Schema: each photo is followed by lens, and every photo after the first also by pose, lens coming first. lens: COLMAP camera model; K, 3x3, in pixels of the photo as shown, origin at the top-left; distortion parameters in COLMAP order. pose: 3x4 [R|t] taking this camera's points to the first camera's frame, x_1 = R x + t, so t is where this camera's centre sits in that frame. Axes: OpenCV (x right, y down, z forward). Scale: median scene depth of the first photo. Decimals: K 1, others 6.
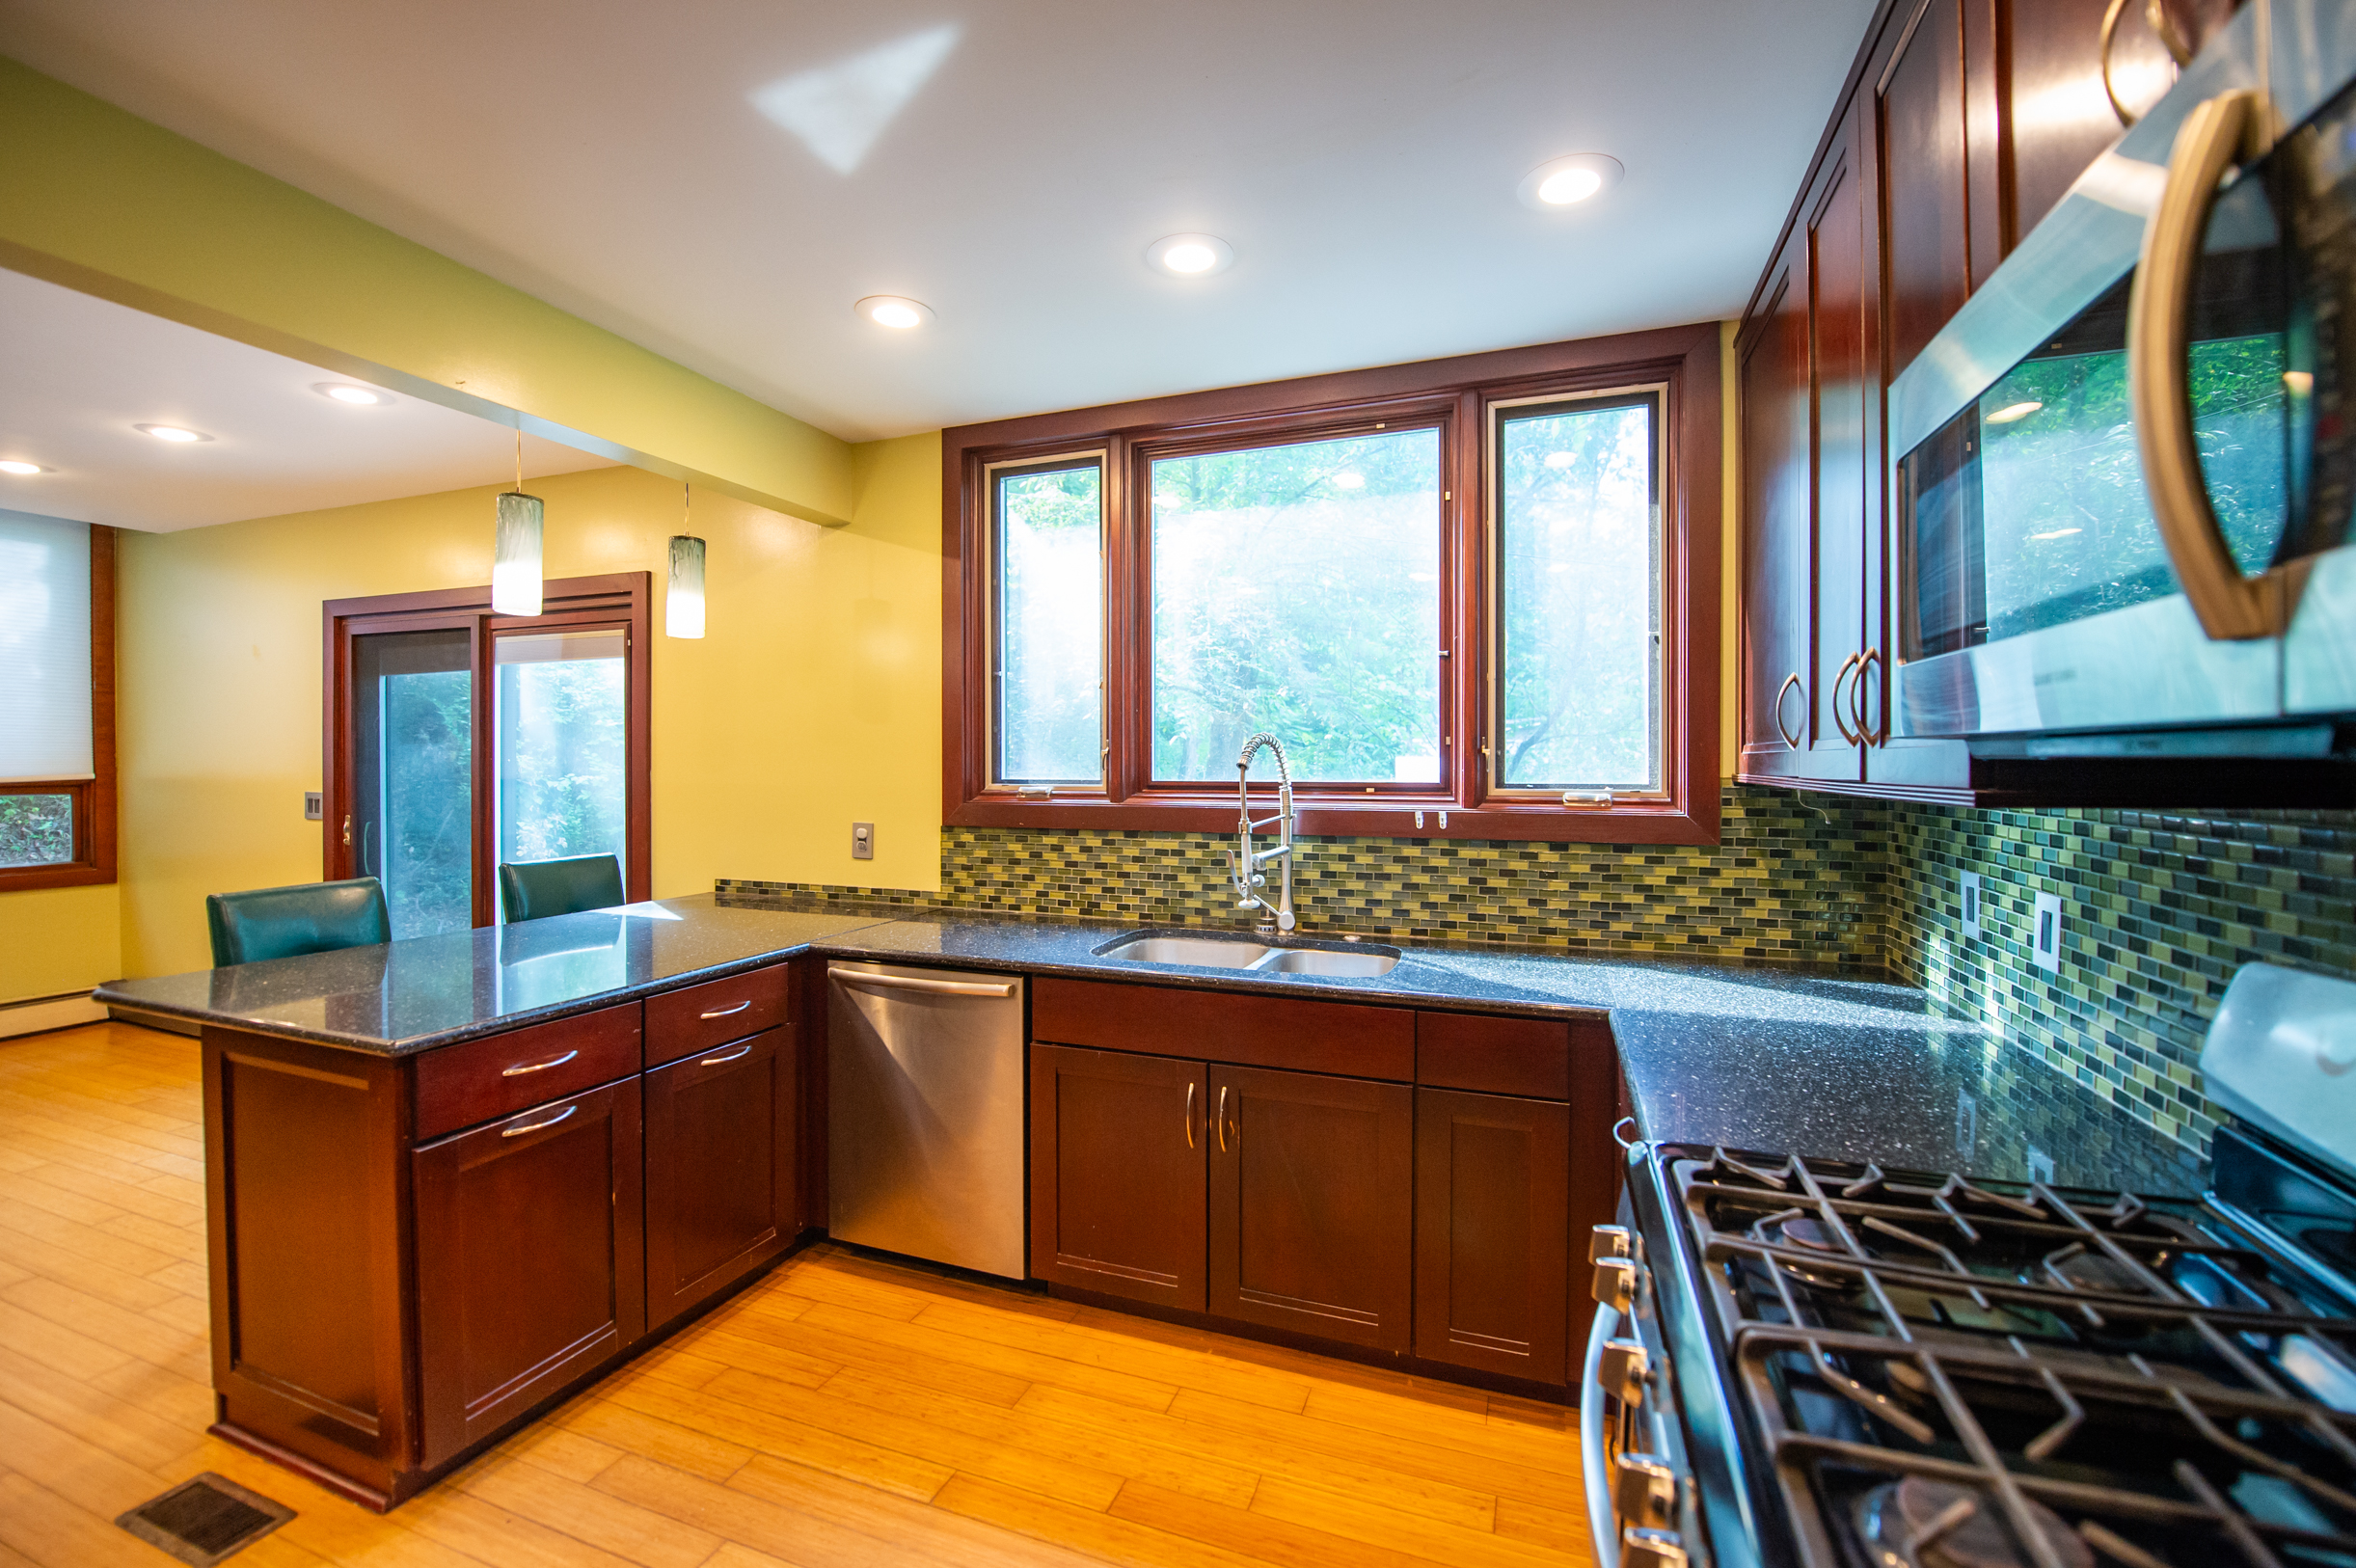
lens RADIAL K [[990.5, 0, 1188.8], [0, 990.5, 770.1], [0, 0, 1]] dist [-0.001886, -0.000996]
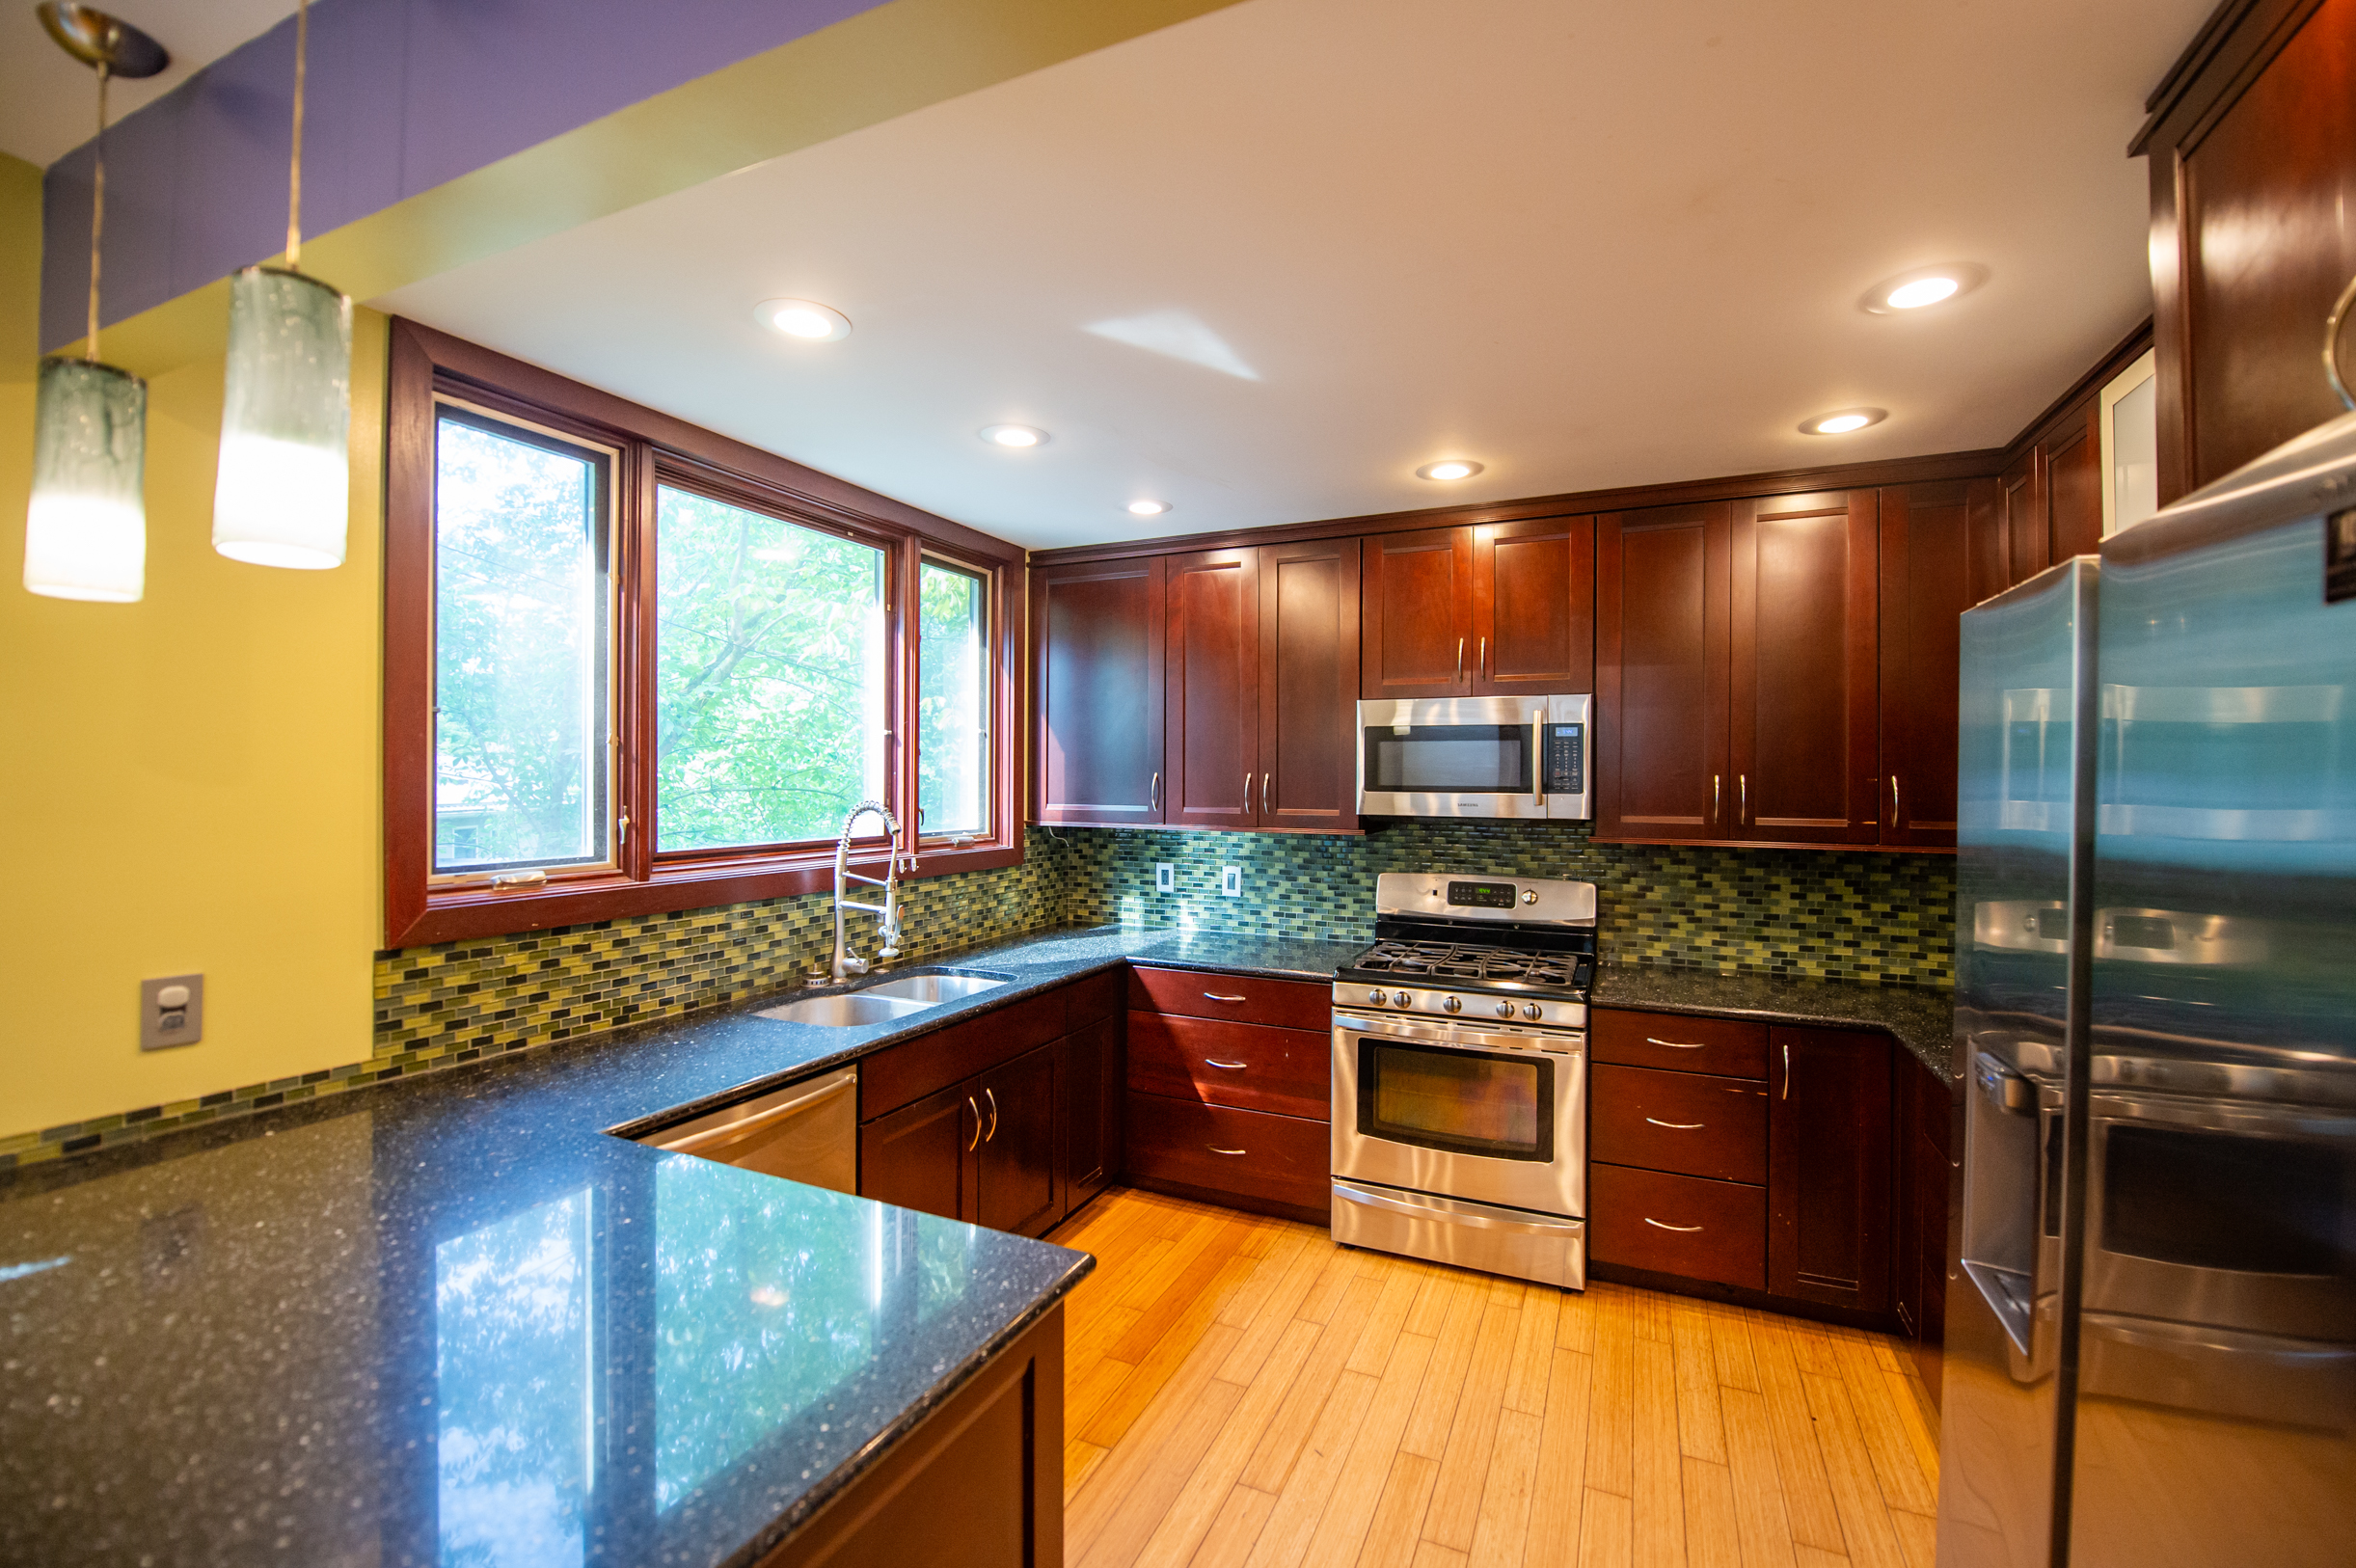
lens RADIAL K [[990.5, 0, 1188.8], [0, 990.5, 770.1], [0, 0, 1]] dist [-0.001886, -0.000996]
pose [[0.076829, 0.008640, 0.997007, -0.905380], [0.003184, 0.999955, -0.008911, -0.054084], [-0.997039, 0.003859, 0.076798, 0.491292]]
